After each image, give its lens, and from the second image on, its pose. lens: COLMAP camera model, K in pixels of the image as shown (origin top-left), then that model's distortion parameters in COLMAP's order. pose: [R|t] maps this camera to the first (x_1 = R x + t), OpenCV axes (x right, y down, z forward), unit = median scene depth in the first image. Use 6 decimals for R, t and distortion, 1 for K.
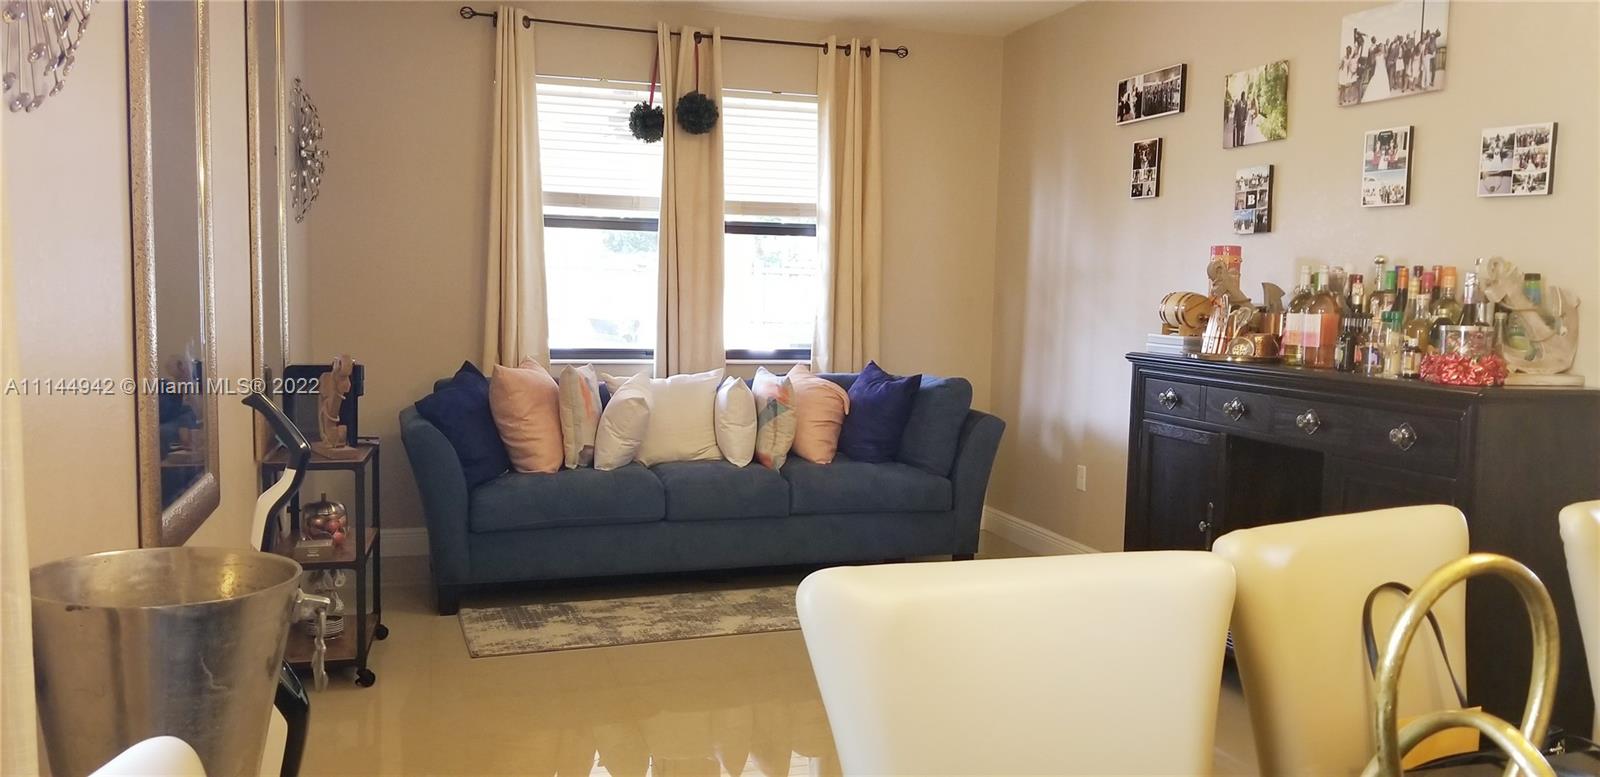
lens RADIAL K [[1261.1, 0, 788.2], [0, 1261.1, 428.6], [0, 0, 1]] dist [0.099871, -0.188041]
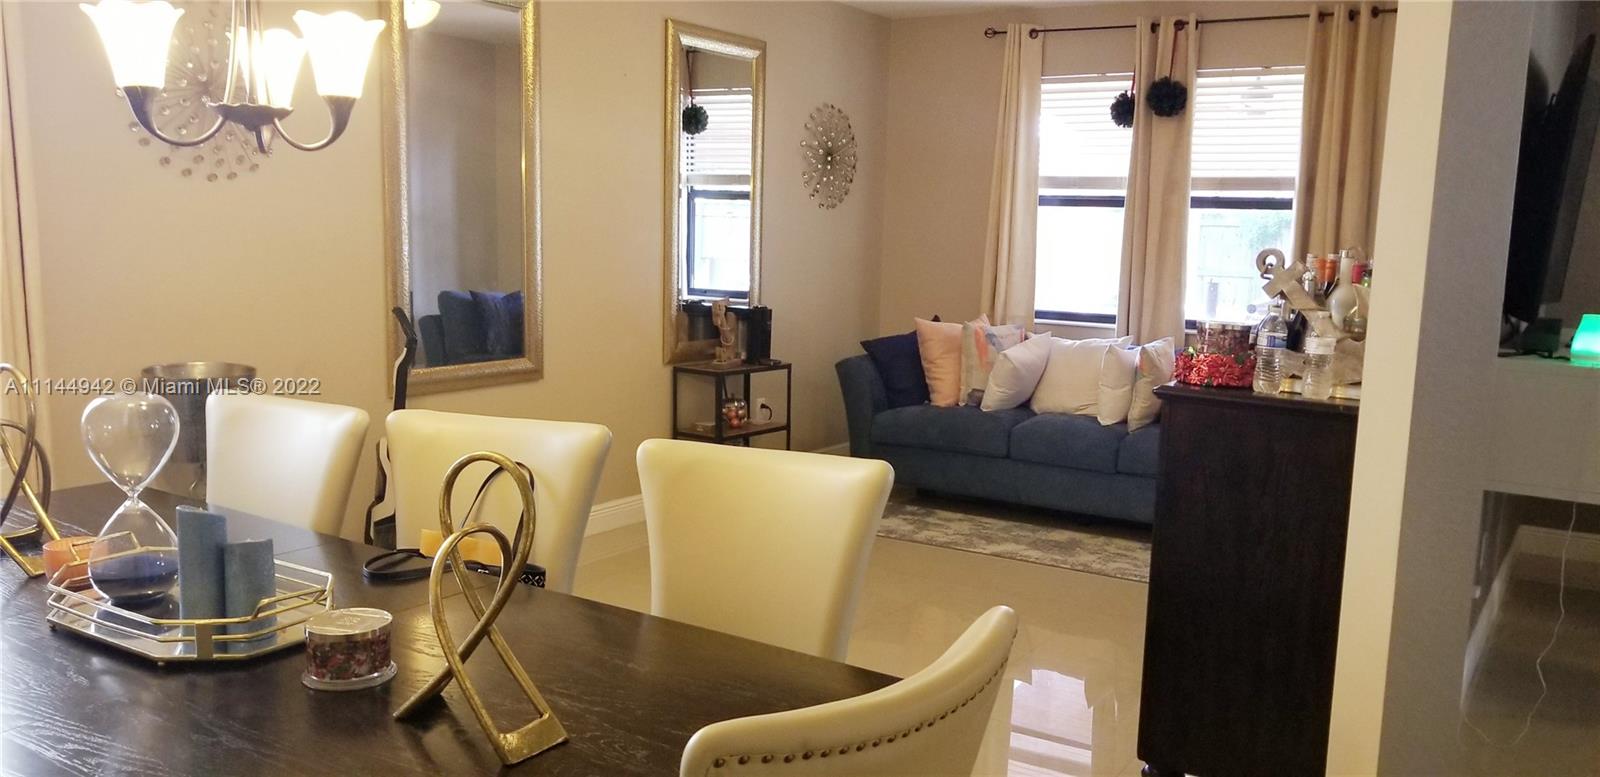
lens RADIAL K [[1261.1, 0, 835.0], [0, 1261.1, 429.5], [0, 0, 1]] dist [0.099871, -0.188041]
pose [[0.626667, 0.127206, -0.768834, 0.624909], [-0.103094, 0.991449, 0.080008, -0.027574], [0.772437, 0.029123, 0.634423, 0.109808]]
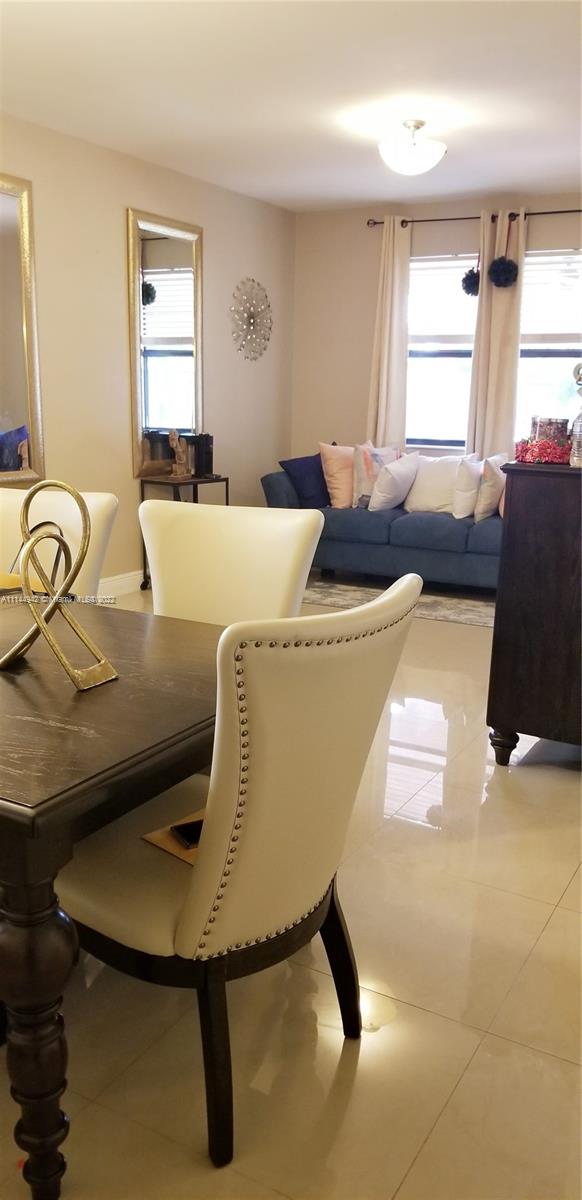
lens RADIAL K [[945.8, 0, 299.9], [0, 945.8, 649.0], [0, 0, 1]] dist [0.099871, -0.188041]
pose [[0.670194, 0.189305, -0.717637, 0.643564], [-0.090788, 0.980573, 0.173878, 0.002881], [0.736612, -0.051379, 0.674361, 0.076193]]
